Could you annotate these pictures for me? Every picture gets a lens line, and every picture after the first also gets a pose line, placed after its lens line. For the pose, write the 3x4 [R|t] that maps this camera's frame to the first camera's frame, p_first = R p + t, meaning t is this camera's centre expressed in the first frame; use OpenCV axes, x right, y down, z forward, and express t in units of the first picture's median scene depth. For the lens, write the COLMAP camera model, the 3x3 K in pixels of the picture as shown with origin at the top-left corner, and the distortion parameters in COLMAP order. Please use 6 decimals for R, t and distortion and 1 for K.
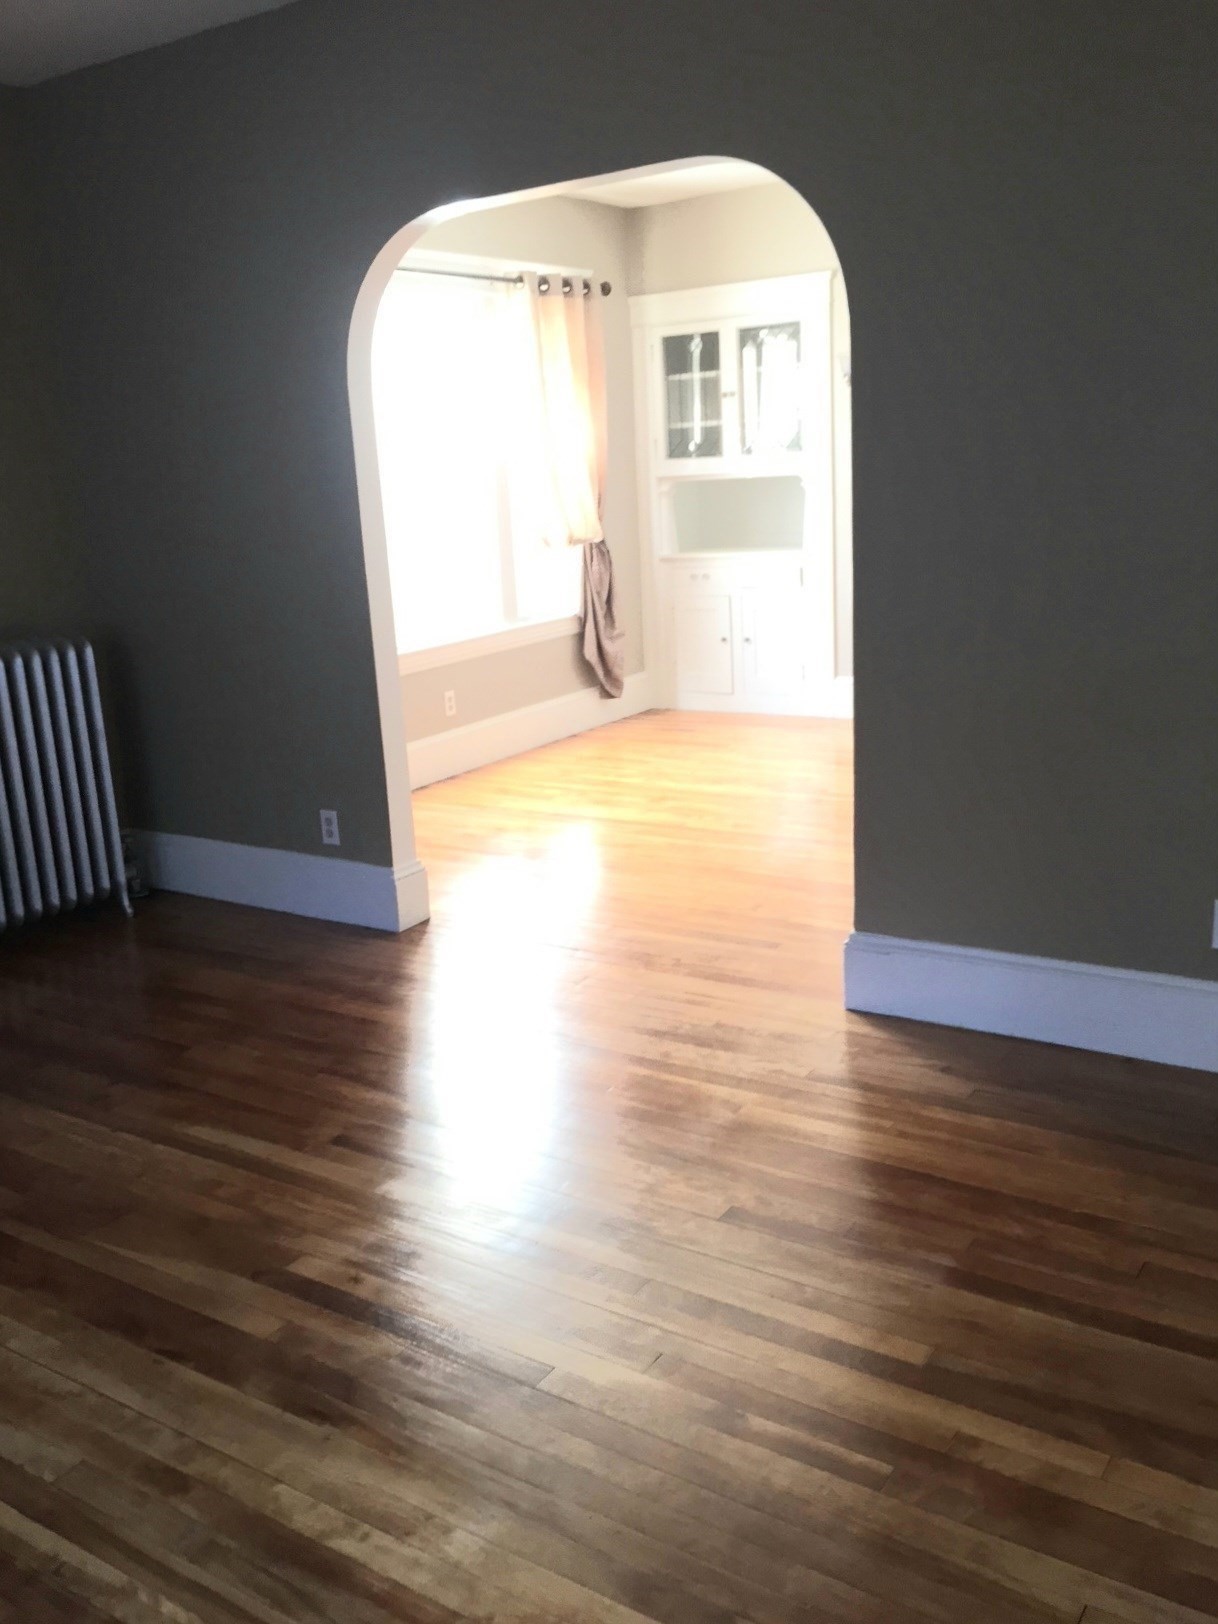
lens RADIAL K [[1389.4, 0, 609.0], [0, 1389.4, 812.0], [0, 0, 1]] dist [0.062022, -0.002166]
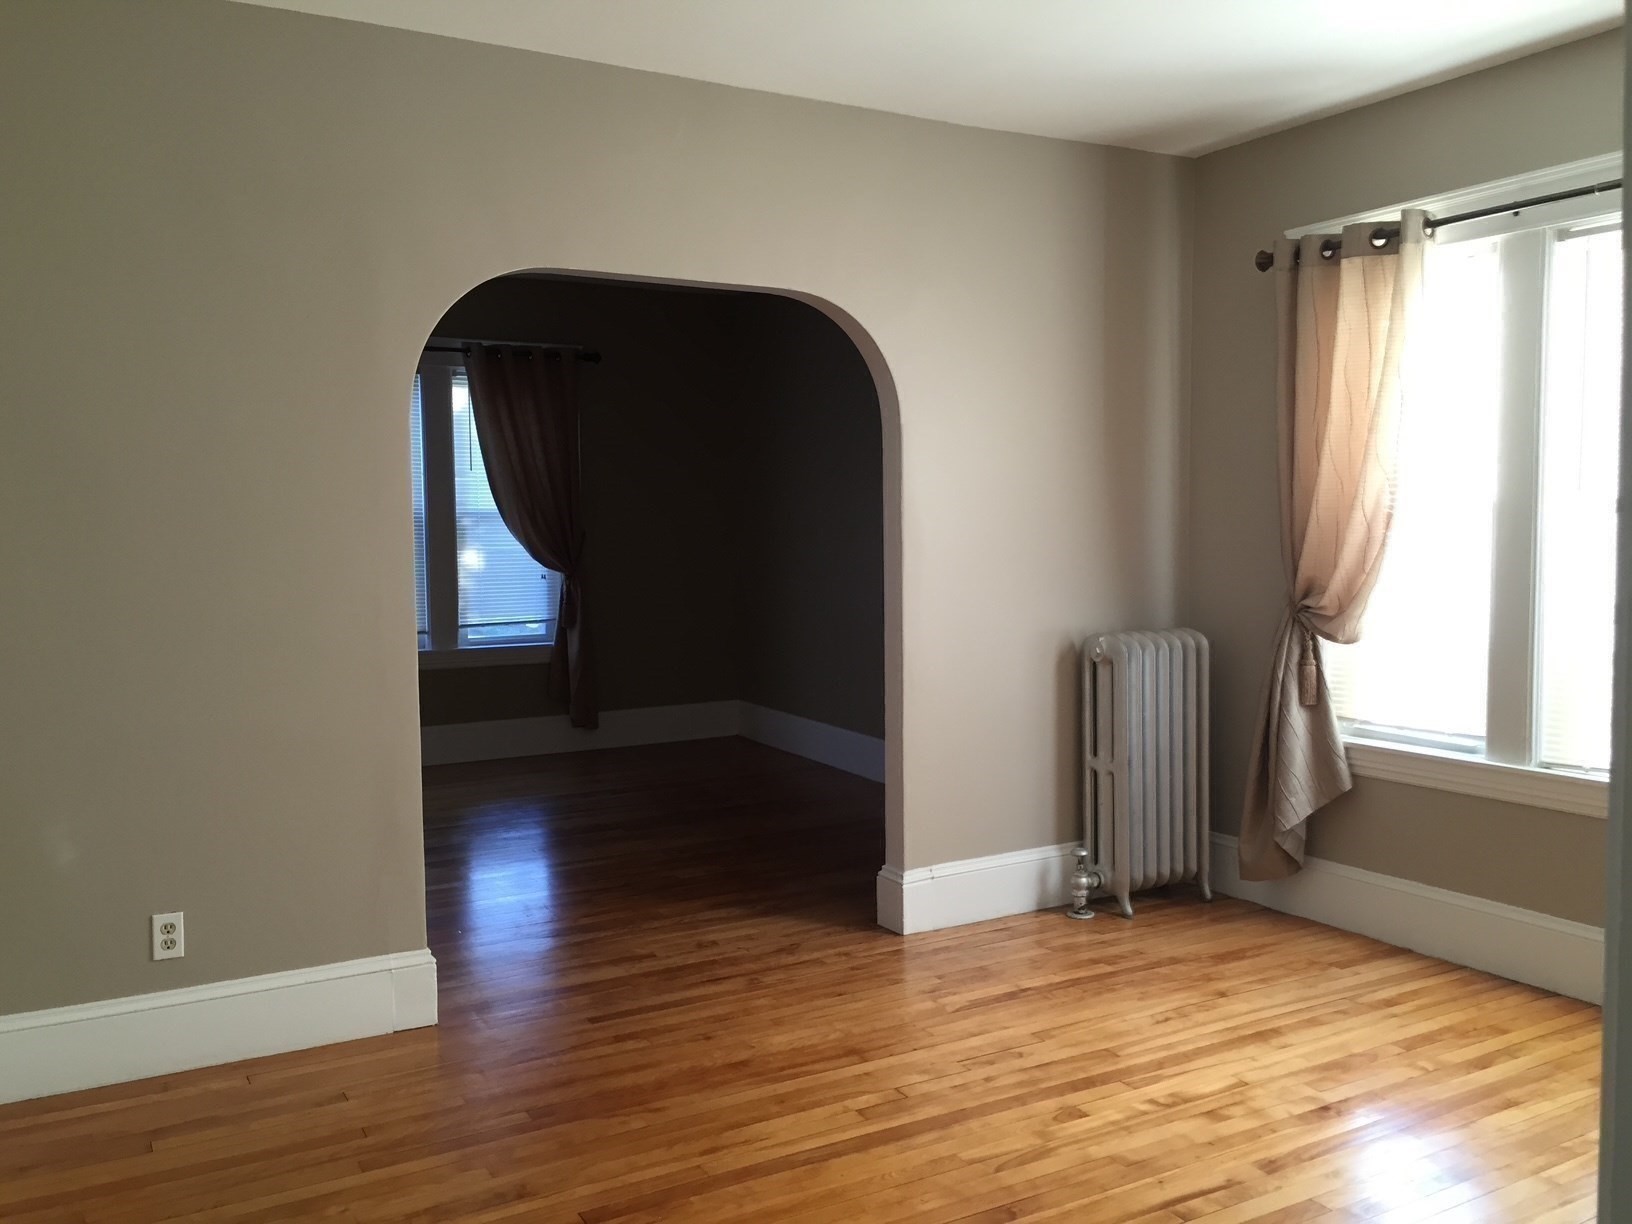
lens RADIAL K [[1396.2, 0, 816.0], [0, 1396.2, 612.0], [0, 0, 1]] dist [0.062022, -0.002166]
pose [[-0.454516, 0.120304, -0.882577, 0.468807], [-0.184797, 0.956544, 0.225554, -0.223745], [0.871358, 0.265615, -0.412532, 0.802453]]
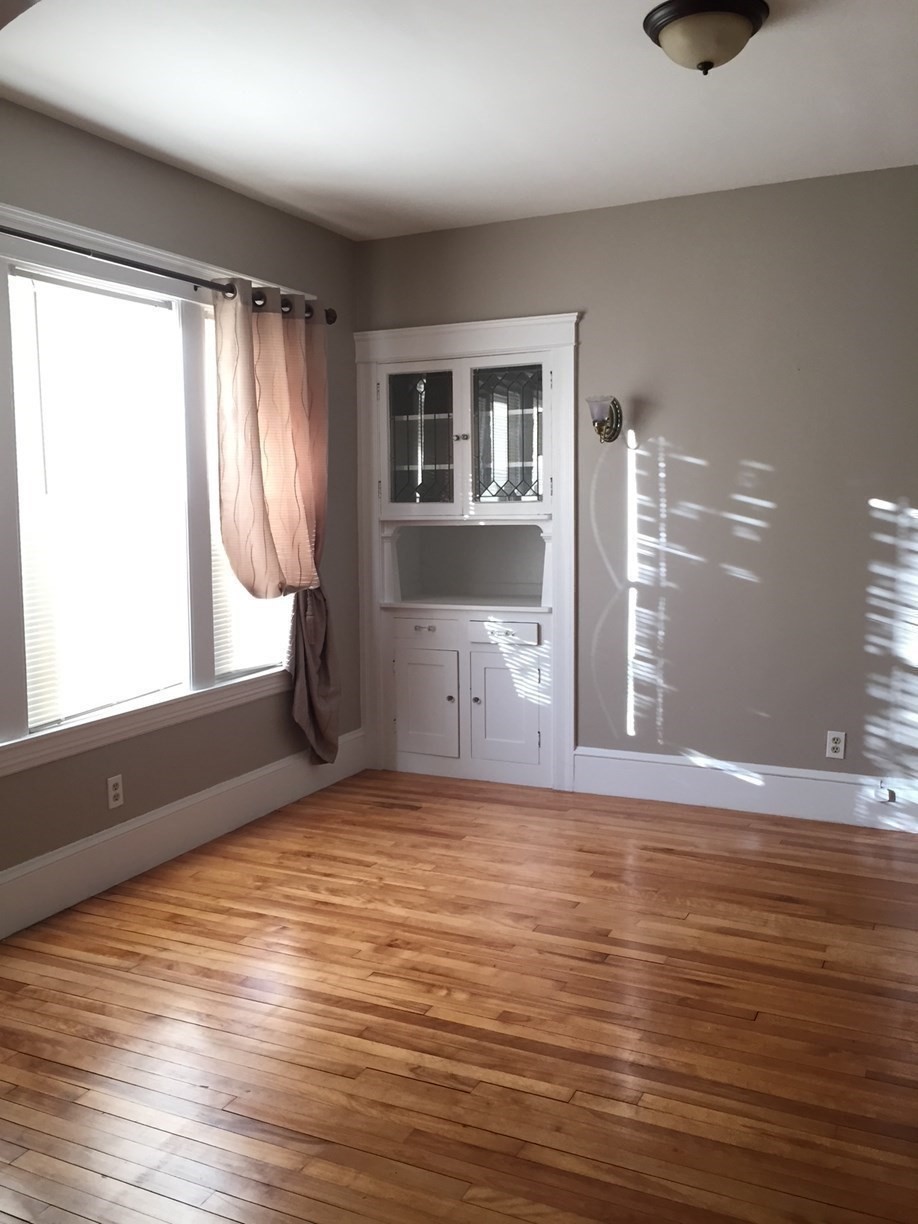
lens RADIAL K [[1047.2, 0, 459.0], [0, 1047.2, 612.0], [0, 0, 1]] dist [0.062022, -0.002166]
pose [[0.990149, 0.031142, 0.136509, -0.006789], [-0.010642, 0.988870, -0.148401, -0.081483], [-0.139611, 0.145486, 0.979460, 0.336762]]
